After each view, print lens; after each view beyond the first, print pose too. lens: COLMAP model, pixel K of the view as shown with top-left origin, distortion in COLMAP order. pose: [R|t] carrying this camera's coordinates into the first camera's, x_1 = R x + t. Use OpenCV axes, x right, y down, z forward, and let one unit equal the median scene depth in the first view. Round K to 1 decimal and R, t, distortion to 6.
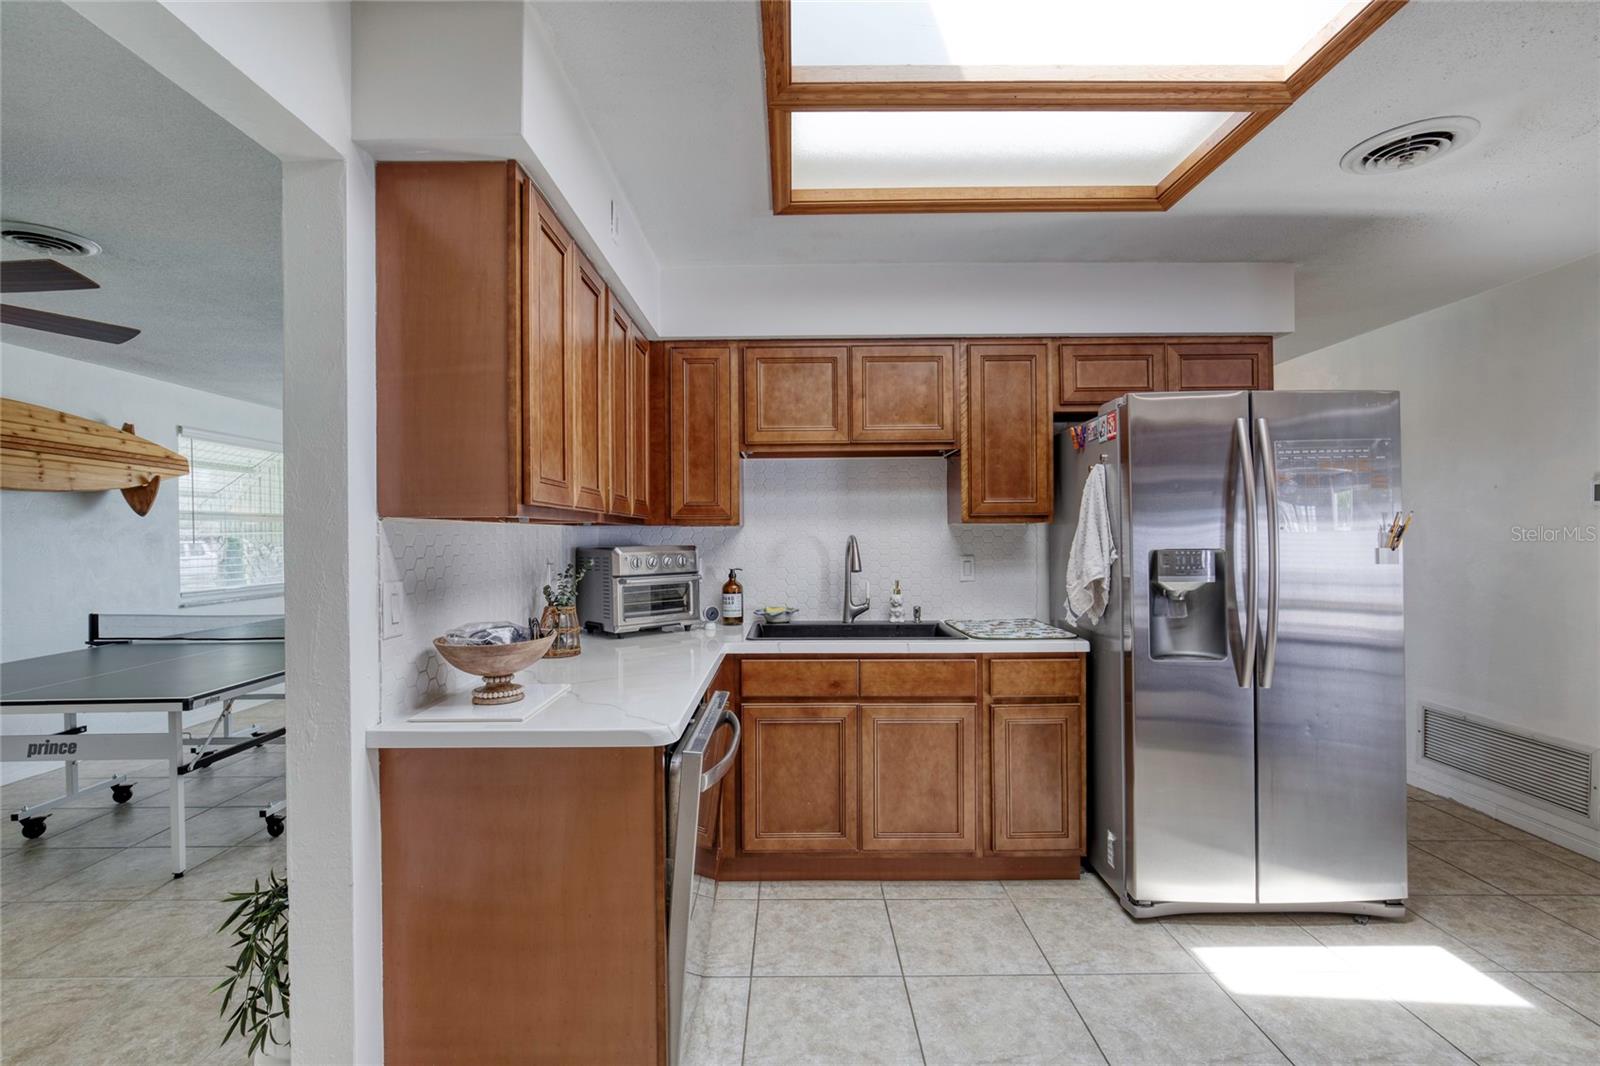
lens RADIAL K [[742.3, 0, 805.0], [0, 742.3, 536.8], [0, 0, 1]] dist [-0.007461, 0.003376]
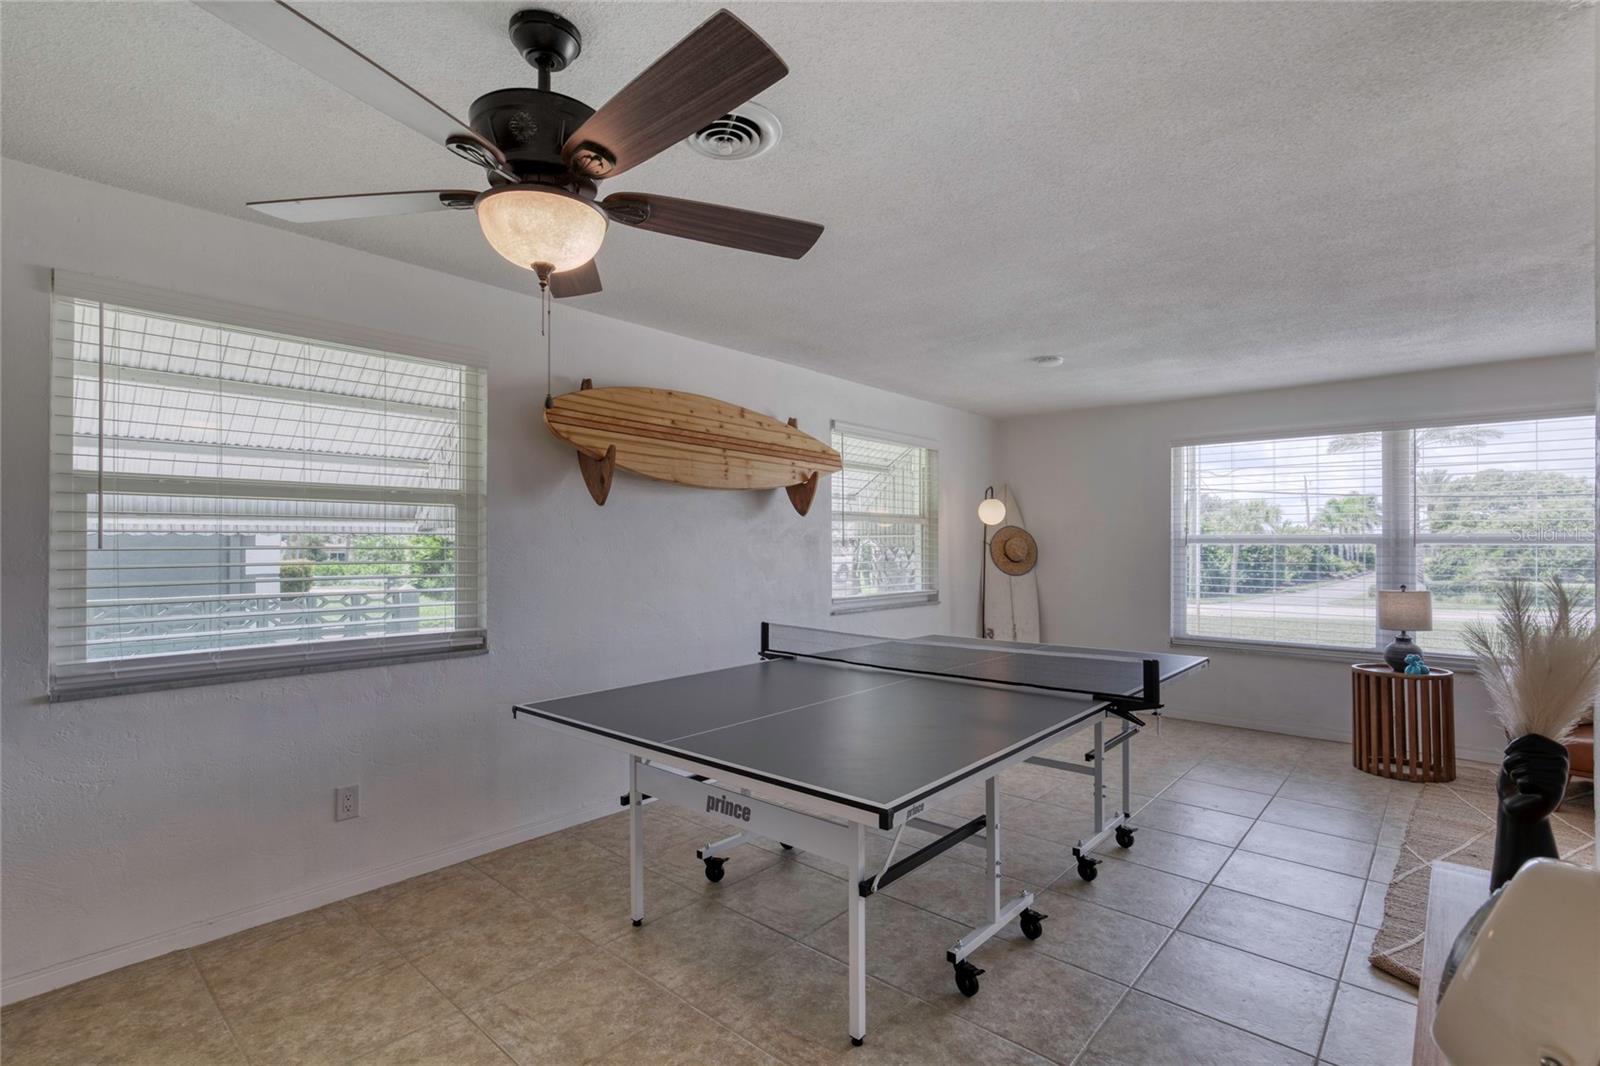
lens RADIAL K [[742.3, 0, 796.9], [0, 742.3, 533.0], [0, 0, 1]] dist [-0.007461, 0.003376]
pose [[0.753345, -0.001532, -0.657624, -0.308866], [-0.007575, 0.999911, -0.011007, 0.004021], [0.657582, 0.013274, 0.753266, 0.312955]]
